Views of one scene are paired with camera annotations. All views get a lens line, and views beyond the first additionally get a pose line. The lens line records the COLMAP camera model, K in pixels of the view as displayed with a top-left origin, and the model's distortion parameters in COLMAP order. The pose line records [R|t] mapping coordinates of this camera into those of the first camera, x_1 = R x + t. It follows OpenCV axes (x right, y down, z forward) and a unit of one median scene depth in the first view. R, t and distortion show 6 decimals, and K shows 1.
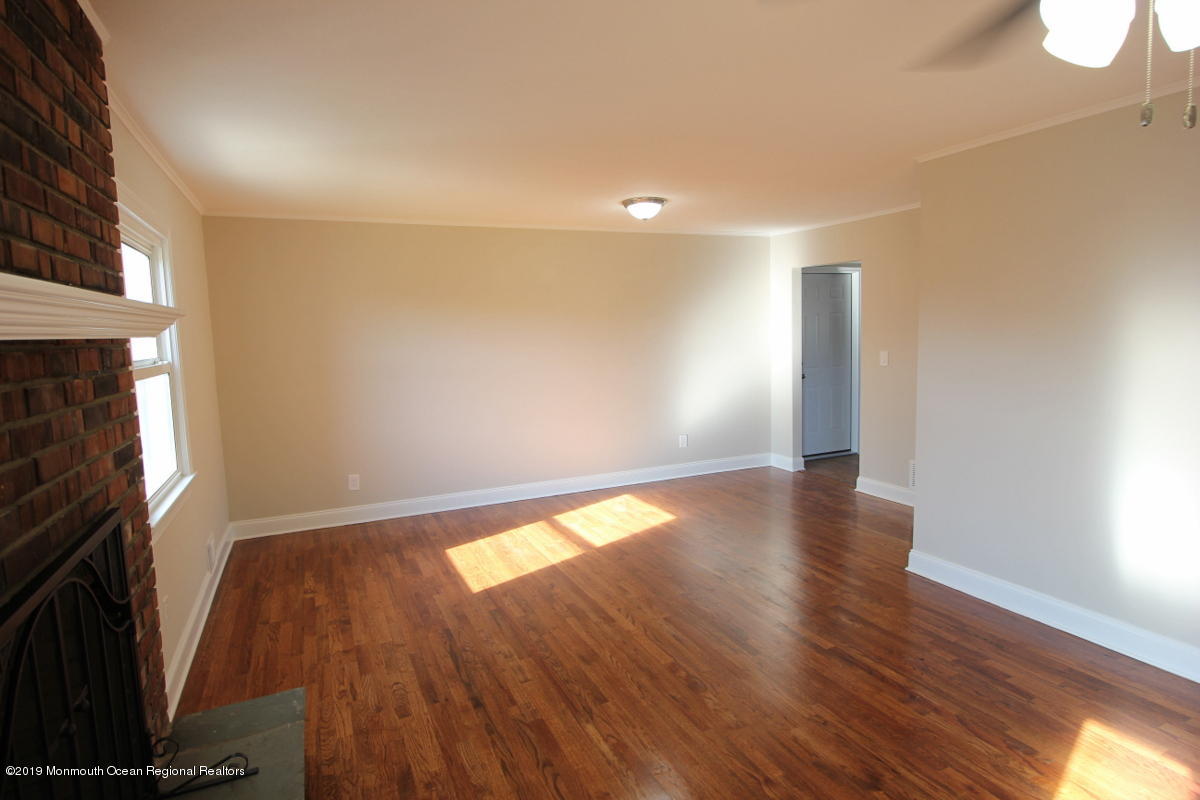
lens RADIAL K [[654.1, 0, 600.2], [0, 654.1, 397.8], [0, 0, 1]] dist [0.001609, 0.000300]
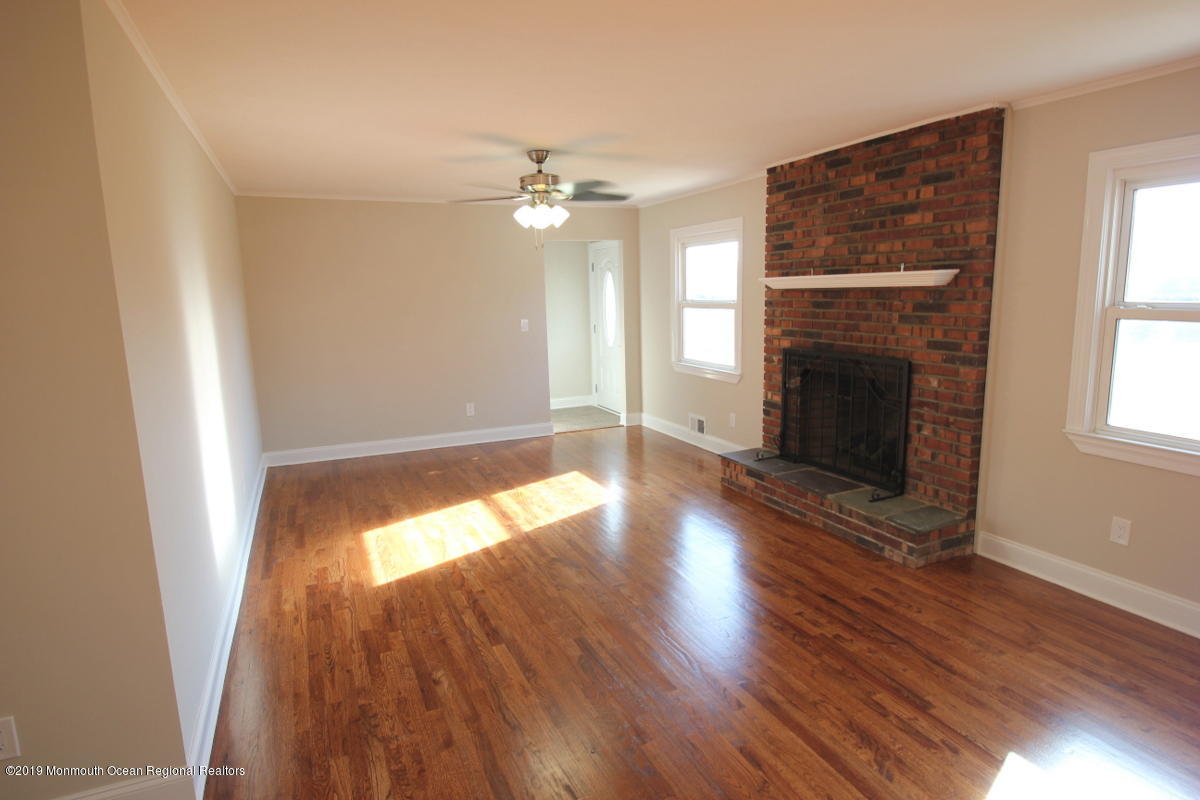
lens RADIAL K [[654.1, 0, 599.0], [0, 654.1, 395.8], [0, 0, 1]] dist [0.001609, 0.000300]
pose [[-0.998771, 0.047987, 0.012431, 0.197125], [0.049563, 0.962297, 0.267446, -0.235363], [0.000872, 0.267733, -0.963493, 2.020354]]
